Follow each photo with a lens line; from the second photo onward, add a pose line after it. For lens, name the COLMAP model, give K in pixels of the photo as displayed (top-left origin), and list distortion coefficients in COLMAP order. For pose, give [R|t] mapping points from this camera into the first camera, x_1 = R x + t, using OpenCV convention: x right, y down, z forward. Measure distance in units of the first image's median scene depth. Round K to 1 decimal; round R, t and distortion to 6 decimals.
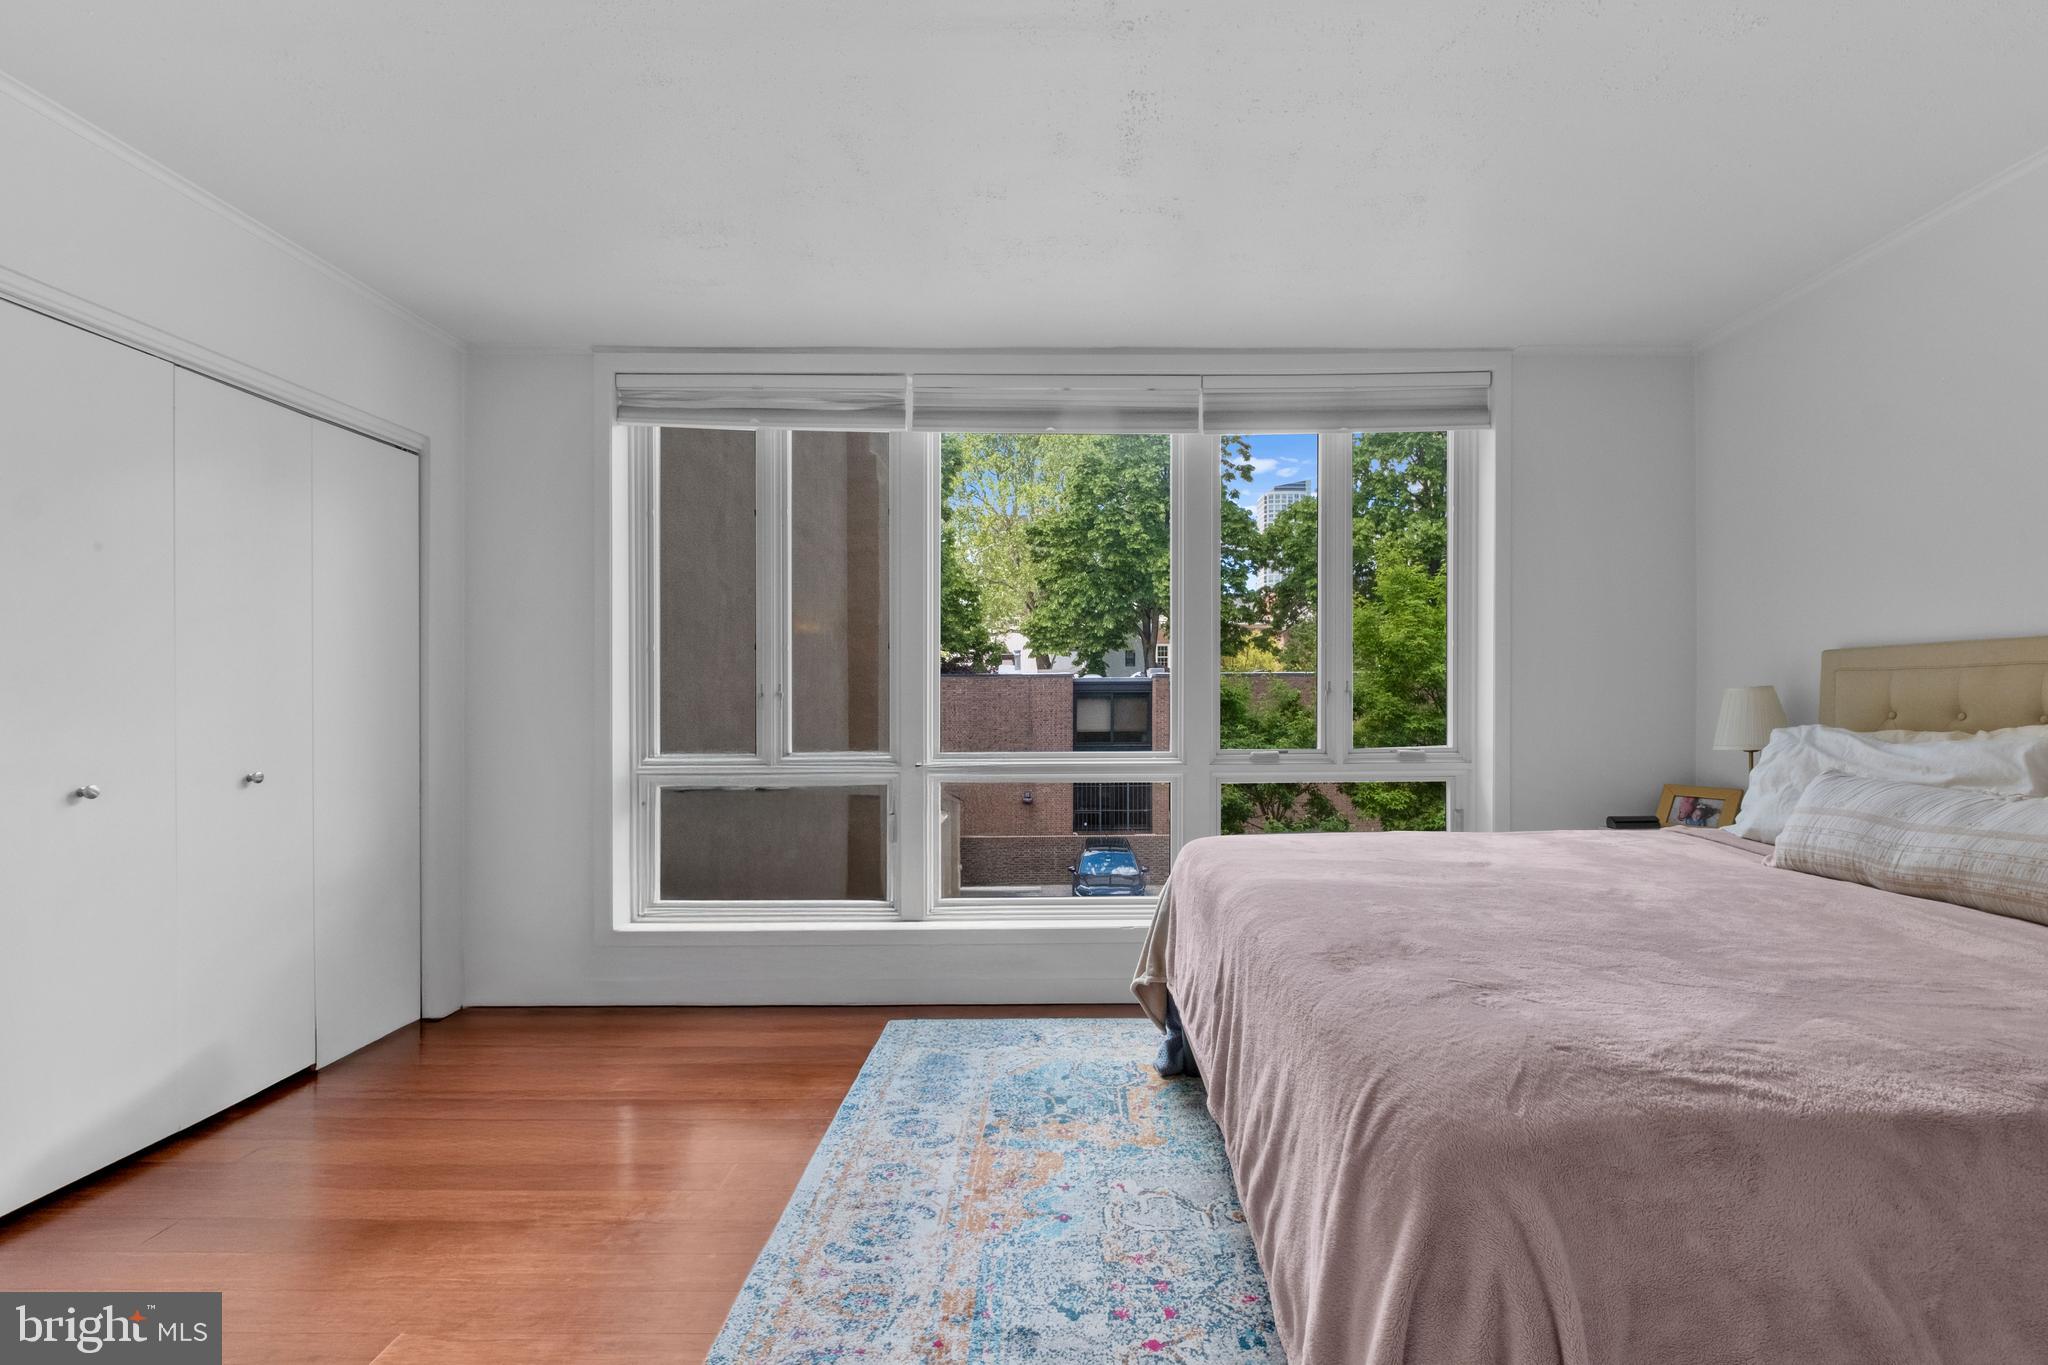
lens RADIAL K [[907.0, 0, 1075.2], [0, 907.0, 691.8], [0, 0, 1]] dist [0.001020, -0.000367]
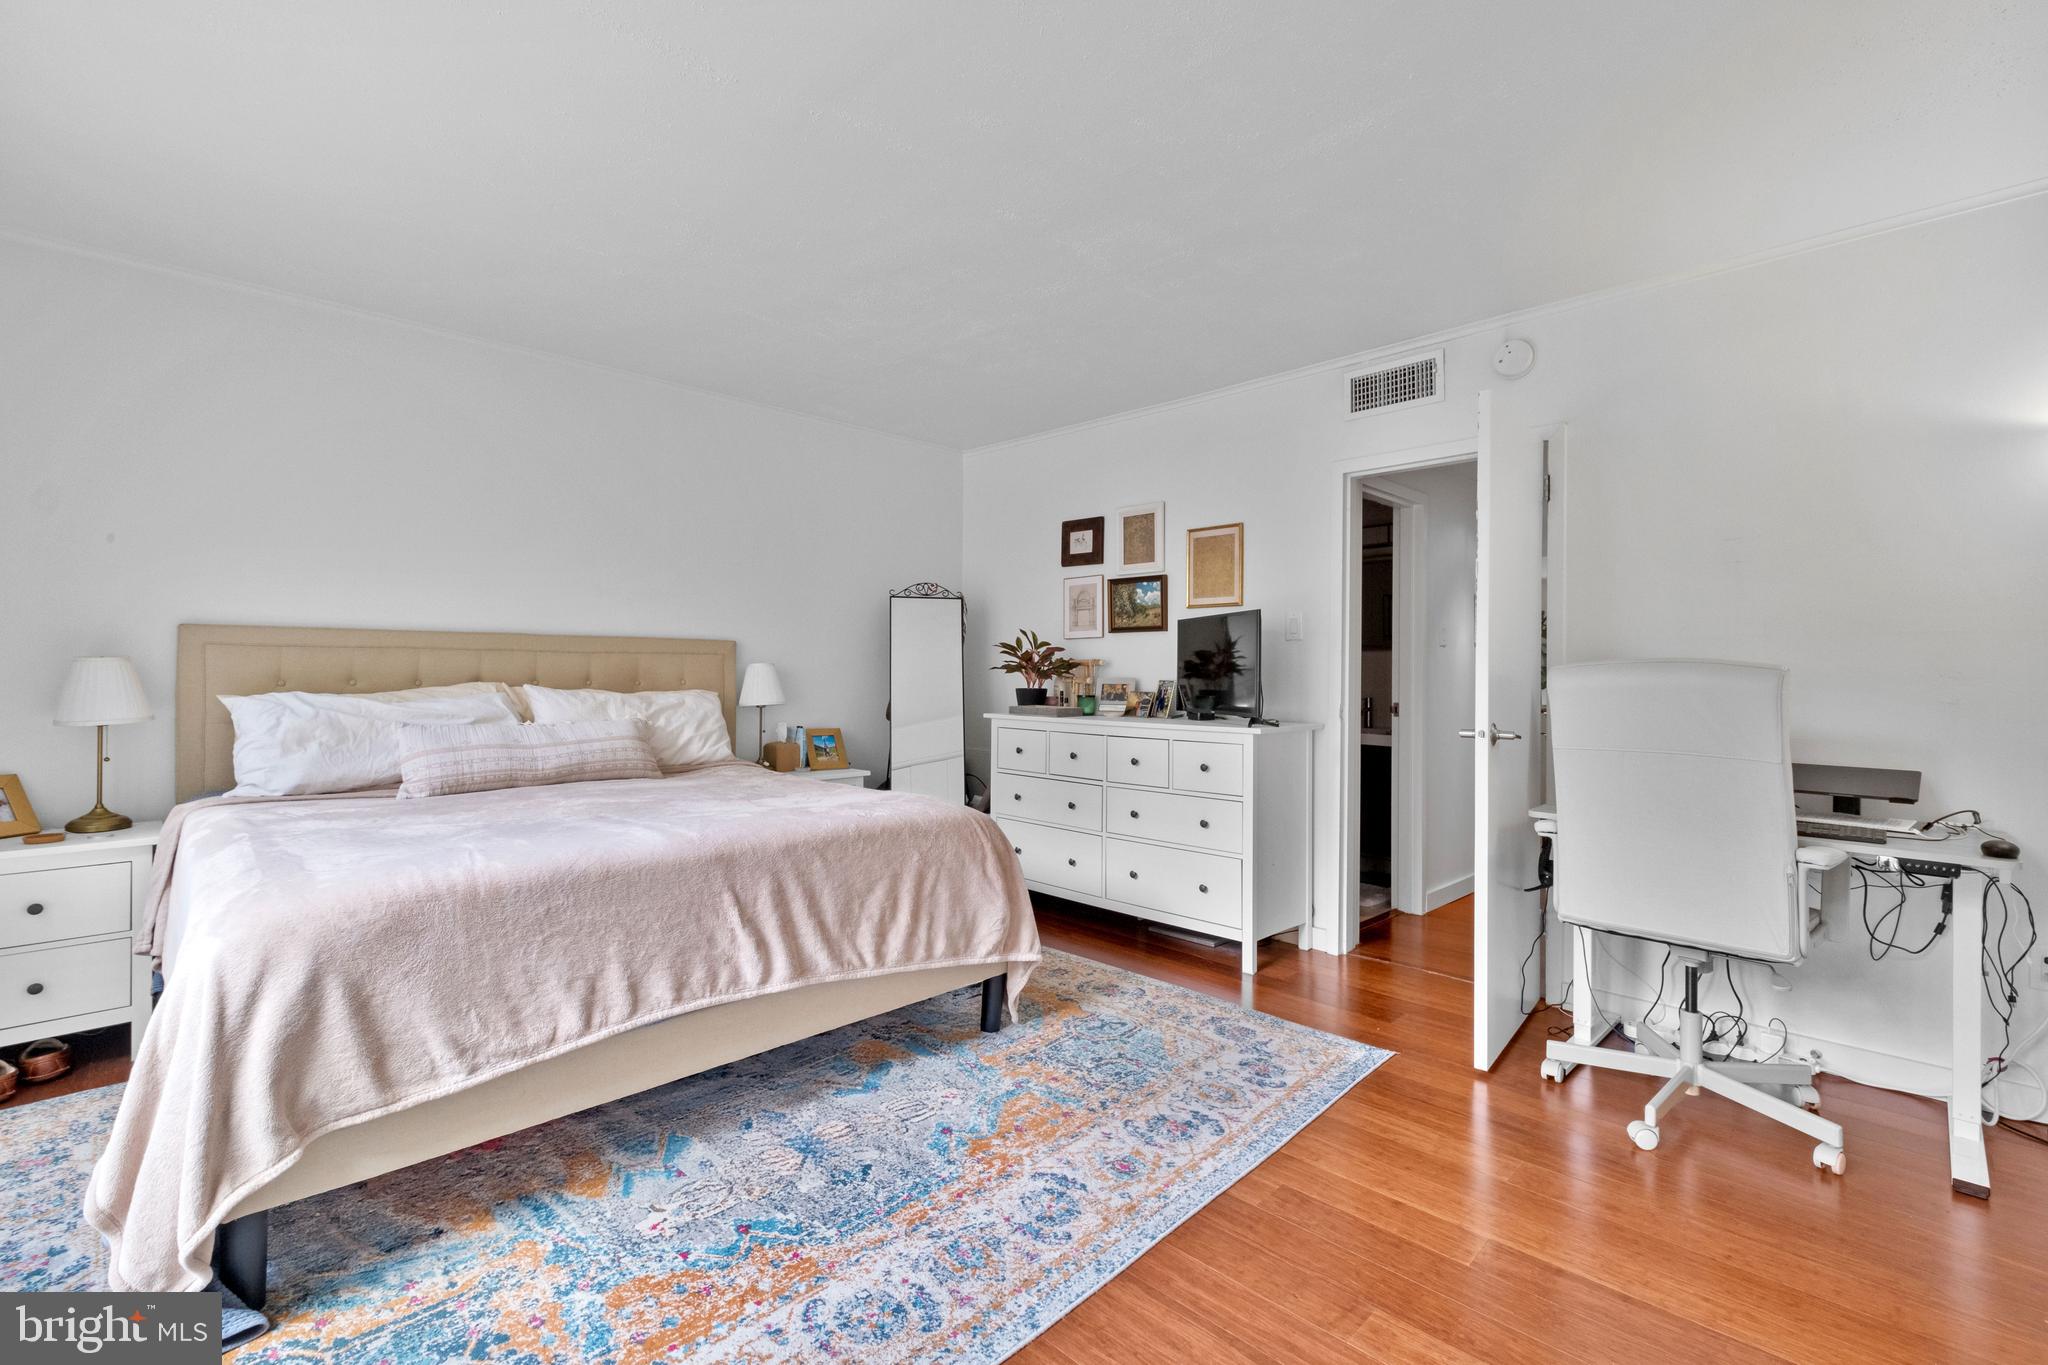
lens RADIAL K [[905.3, 0, 1023.5], [0, 905.3, 662.9], [0, 0, 1]] dist [0.001212, -0.000180]
pose [[-0.691934, 0.004971, 0.721944, -0.566162], [-0.009009, 0.999839, -0.015518, 0.006961], [-0.721905, -0.017242, -0.691778, 0.924670]]
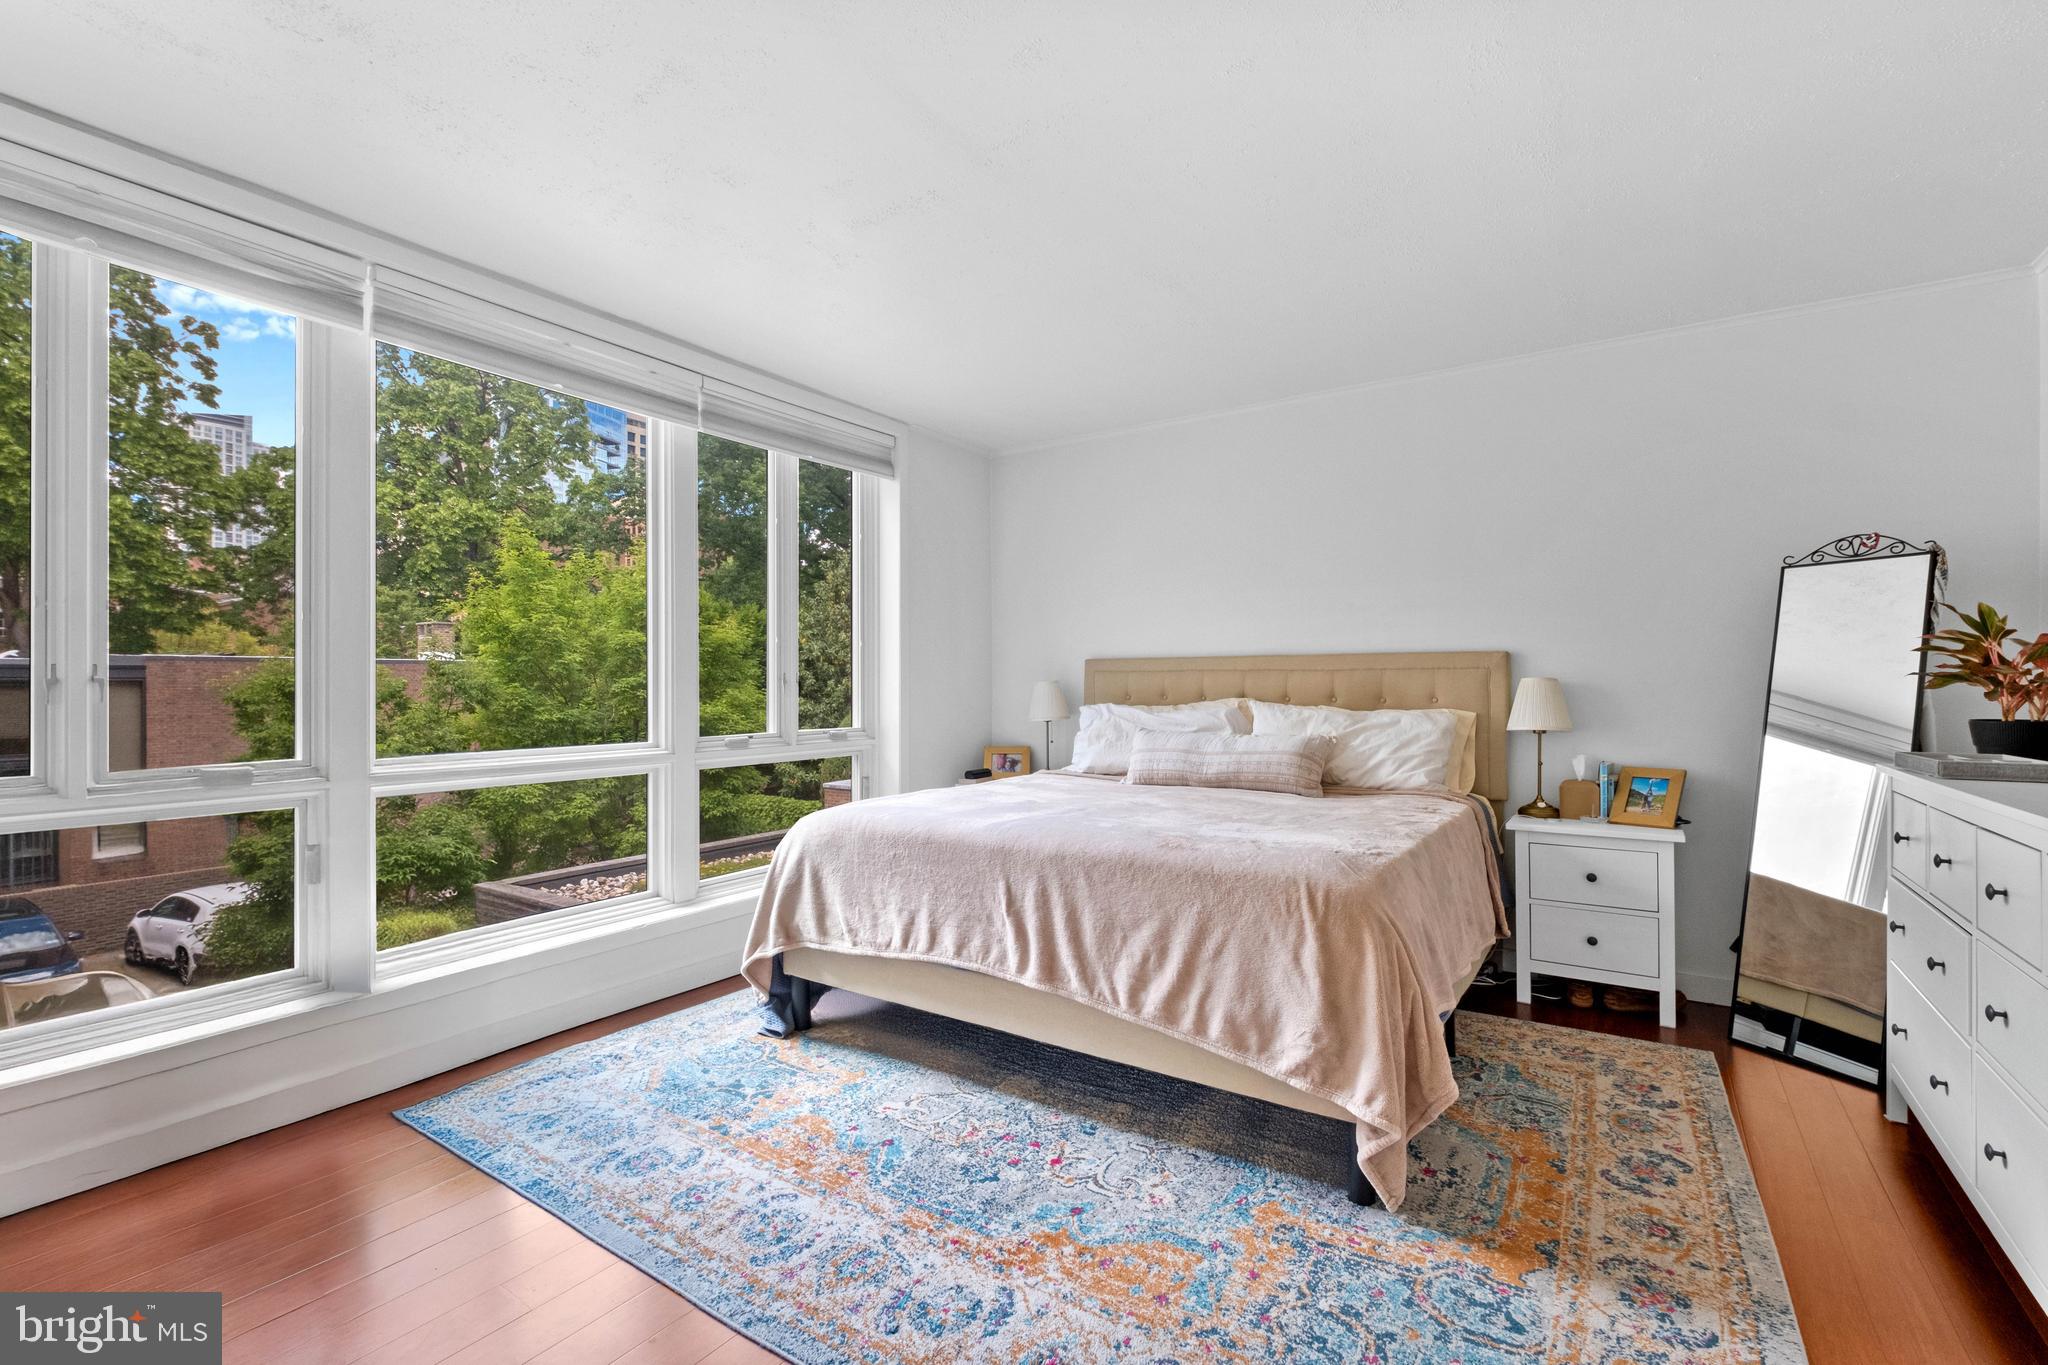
lens RADIAL K [[885.9, 0, 1023.7], [0, 885.9, 675.2], [0, 0, 1]] dist [0.010866, -0.009816]
pose [[0.571859, 0.012559, 0.820256, -0.535200], [-0.005236, 0.999918, -0.011659, 0.002793], [-0.820335, 0.002372, 0.571878, 0.141113]]
